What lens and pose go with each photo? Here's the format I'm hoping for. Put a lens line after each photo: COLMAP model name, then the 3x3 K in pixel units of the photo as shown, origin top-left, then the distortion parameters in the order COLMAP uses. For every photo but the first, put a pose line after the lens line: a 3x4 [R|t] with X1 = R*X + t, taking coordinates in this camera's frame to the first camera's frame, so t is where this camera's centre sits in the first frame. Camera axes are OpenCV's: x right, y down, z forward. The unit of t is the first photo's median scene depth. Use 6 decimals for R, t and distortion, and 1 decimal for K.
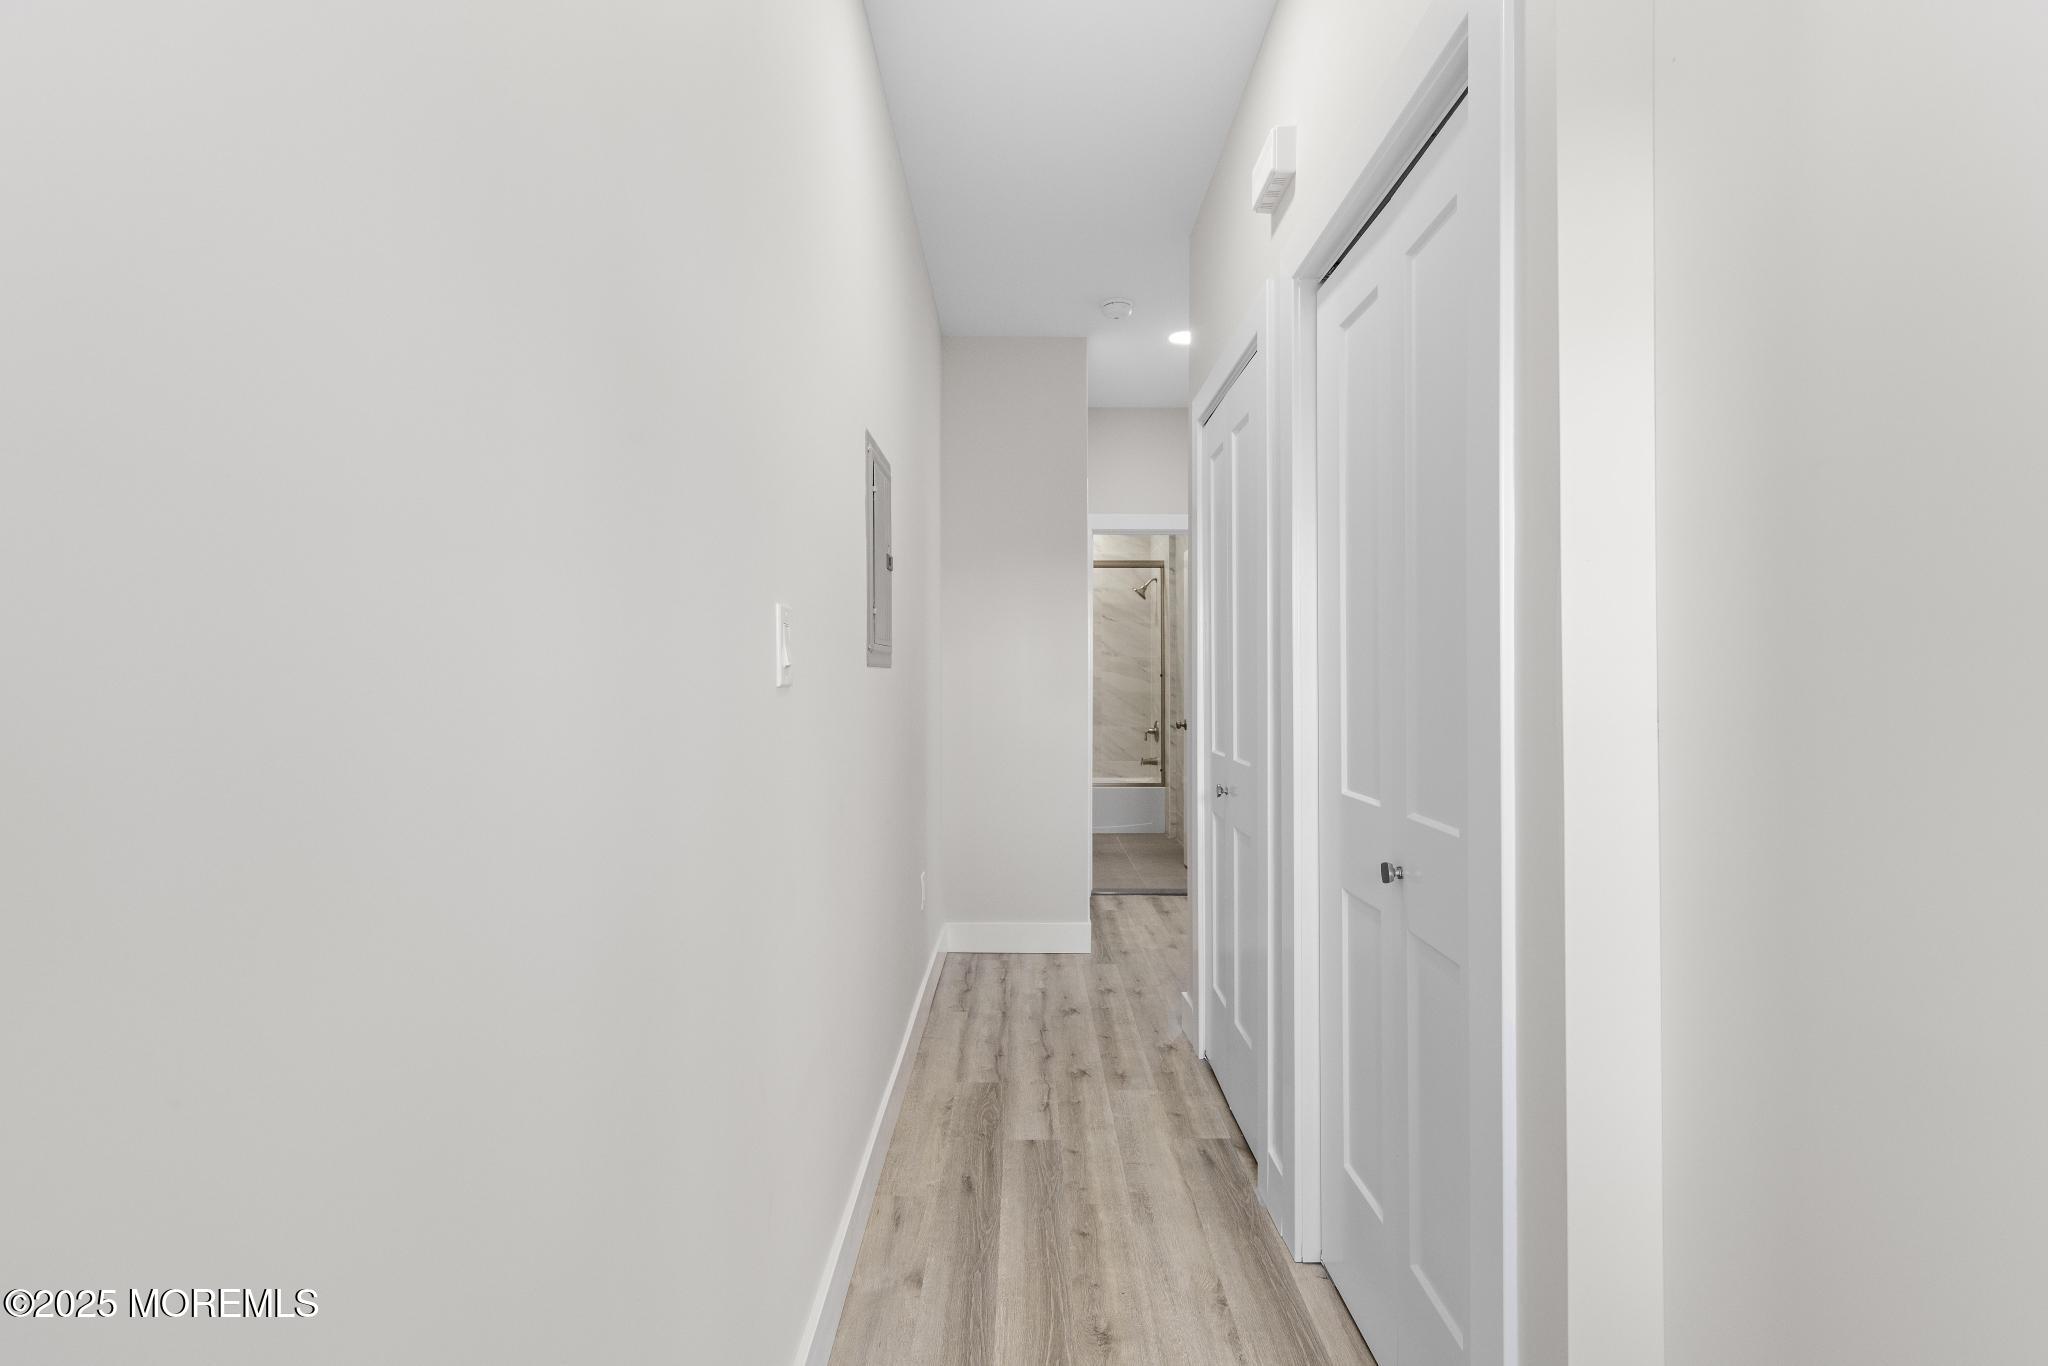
lens RADIAL K [[901.2, 0, 1024.9], [0, 901.2, 684.5], [0, 0, 1]] dist [0.003559, 0.000360]
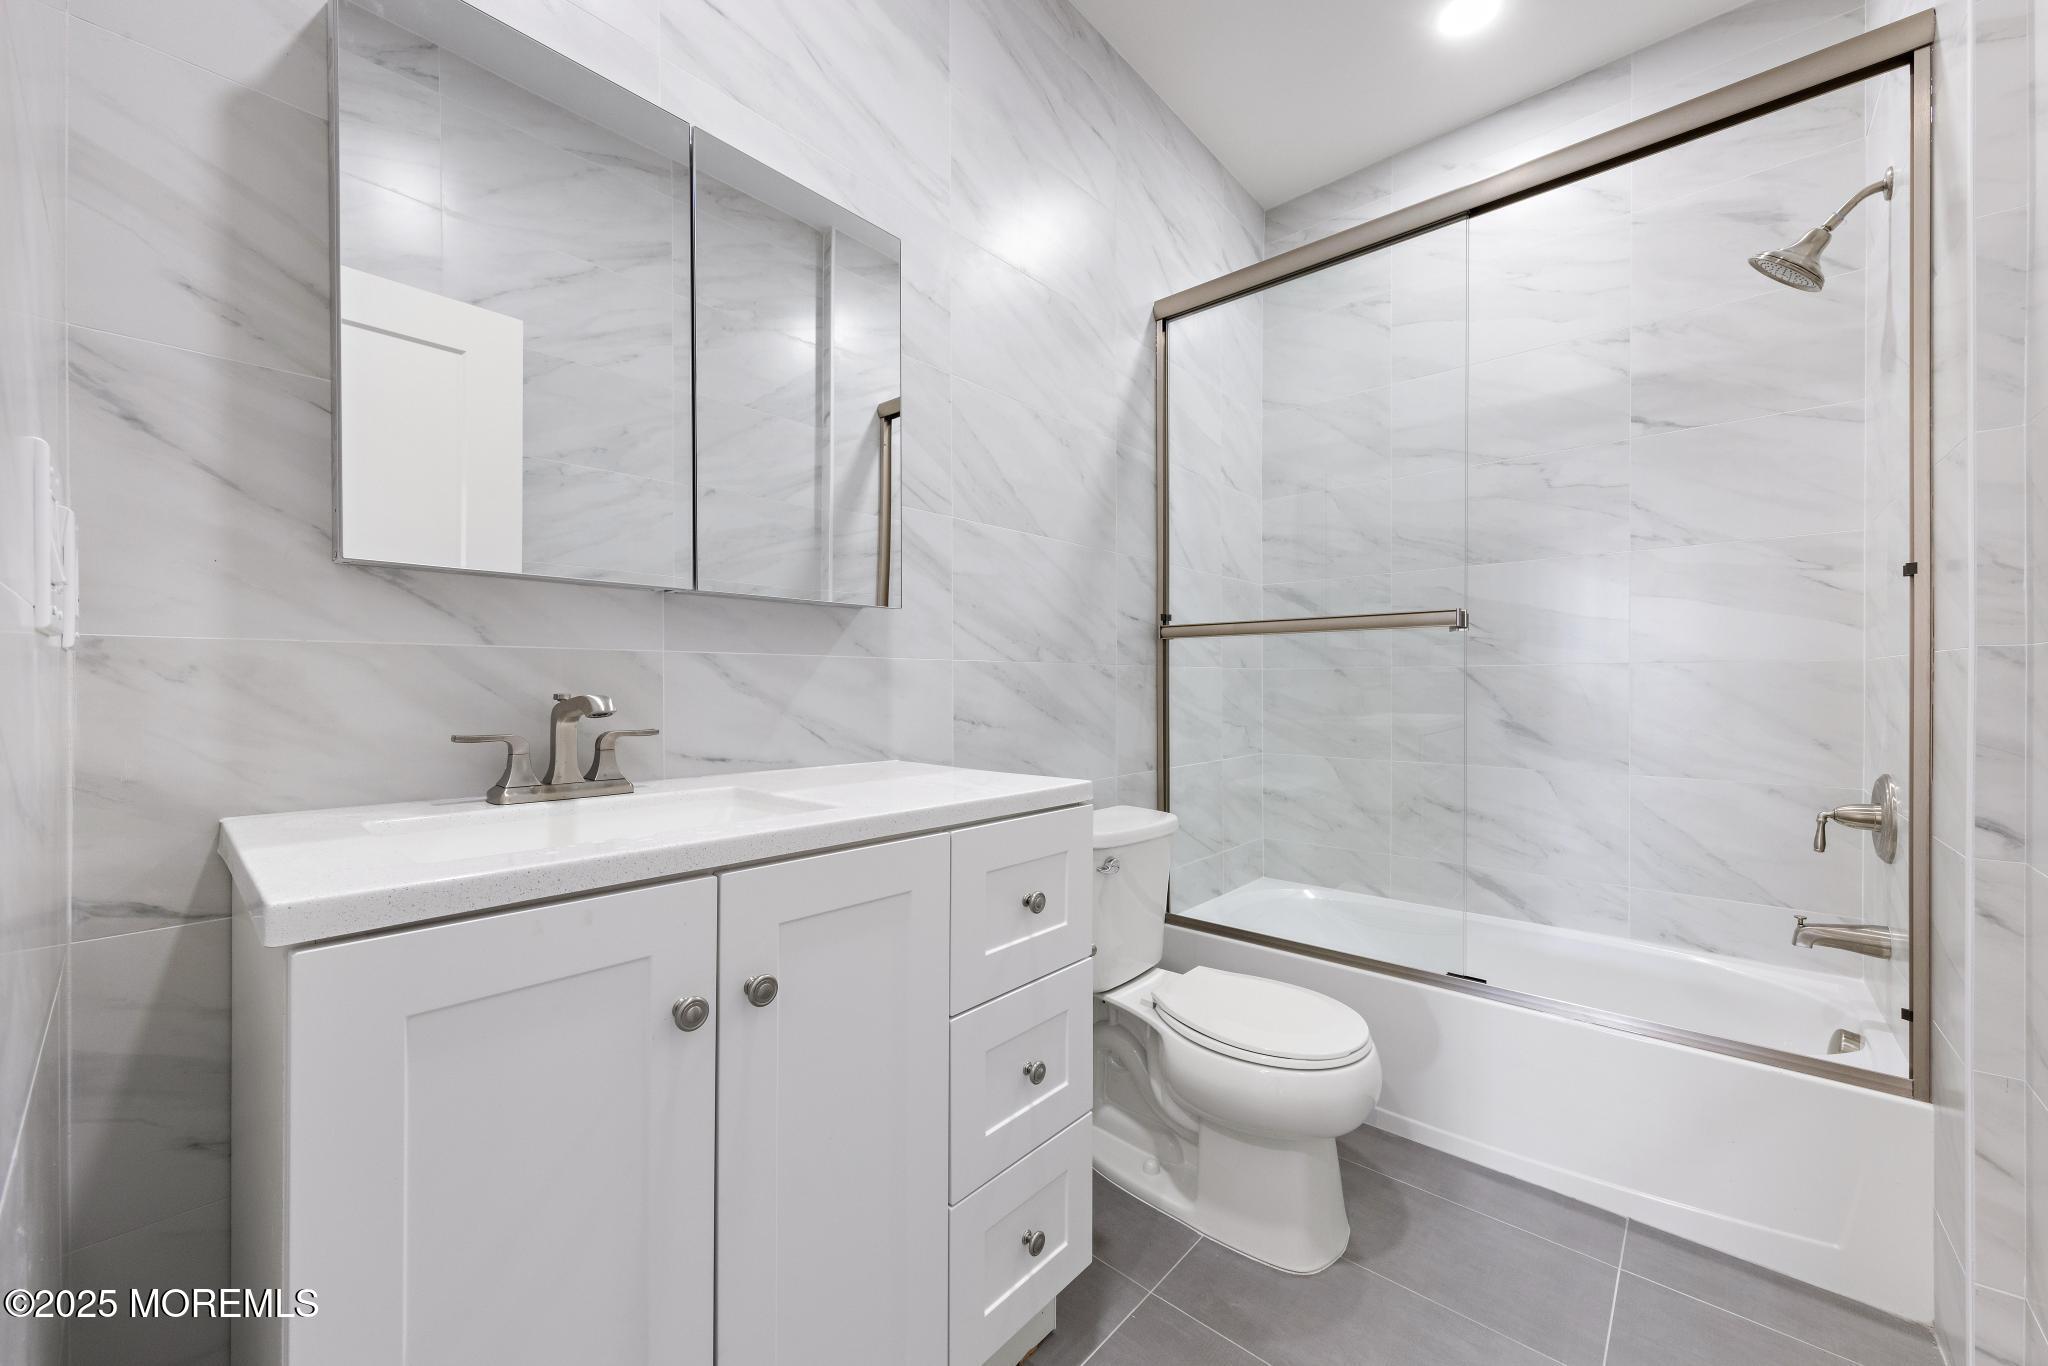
lens RADIAL K [[797.0, 0, 1017.2], [0, 797.0, 691.1], [0, 0, 1]] dist [0.002144, 0.000179]
pose [[0.760432, 0.002214, -0.649414, 0.108137], [0.005026, 0.999944, 0.009295, 0.014350], [0.649399, -0.010332, 0.760378, 0.685592]]
